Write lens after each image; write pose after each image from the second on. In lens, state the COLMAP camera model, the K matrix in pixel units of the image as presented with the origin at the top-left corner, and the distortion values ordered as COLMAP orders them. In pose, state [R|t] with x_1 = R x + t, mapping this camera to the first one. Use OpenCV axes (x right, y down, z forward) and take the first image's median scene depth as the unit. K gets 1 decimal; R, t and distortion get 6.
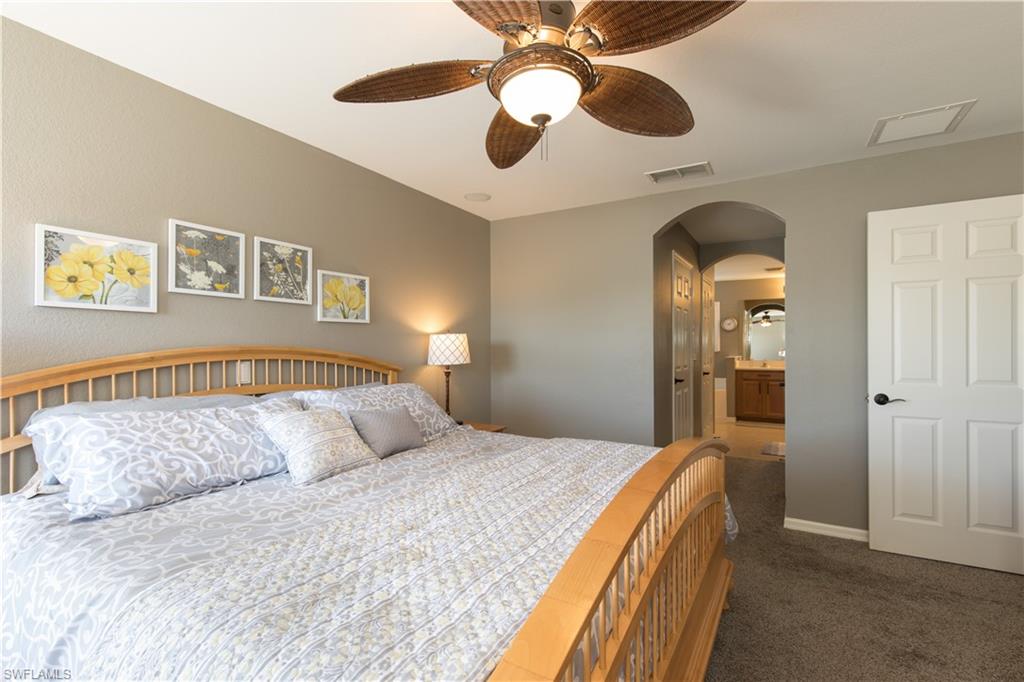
lens RADIAL K [[470.0, 0, 511.5], [0, 470.0, 341.2], [0, 0, 1]] dist [0.002631, -0.000331]
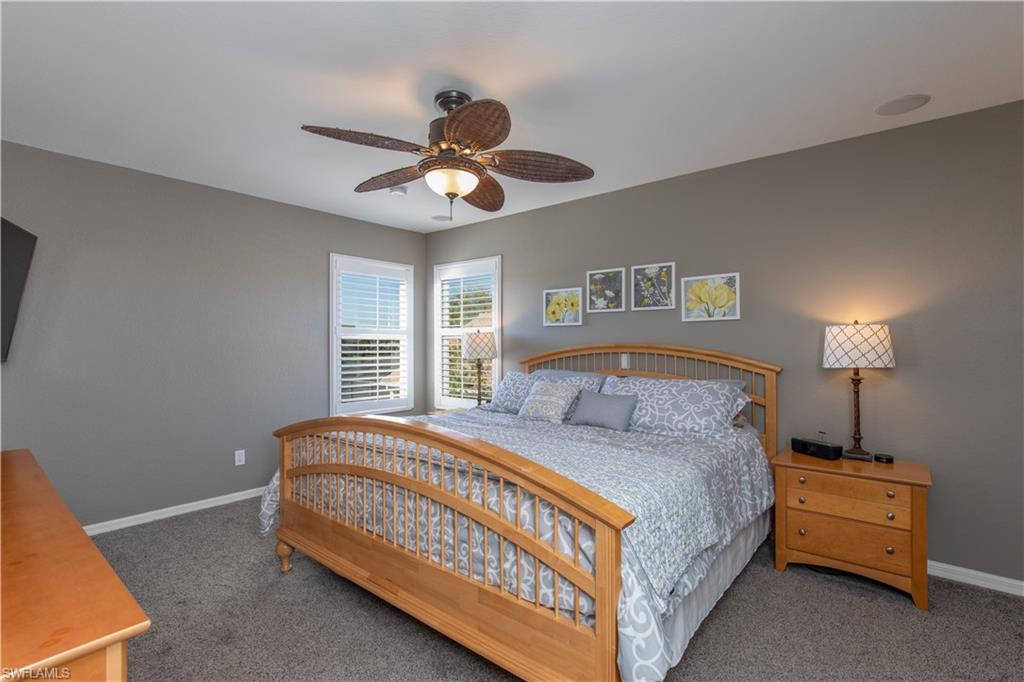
lens RADIAL K [[470.0, 0, 511.9], [0, 470.0, 344.2], [0, 0, 1]] dist [0.002631, -0.000331]
pose [[-0.150592, -0.005039, -0.988583, 0.917935], [0.009272, 0.999936, -0.006510, 0.019369], [0.988553, -0.010147, -0.150536, 0.844061]]
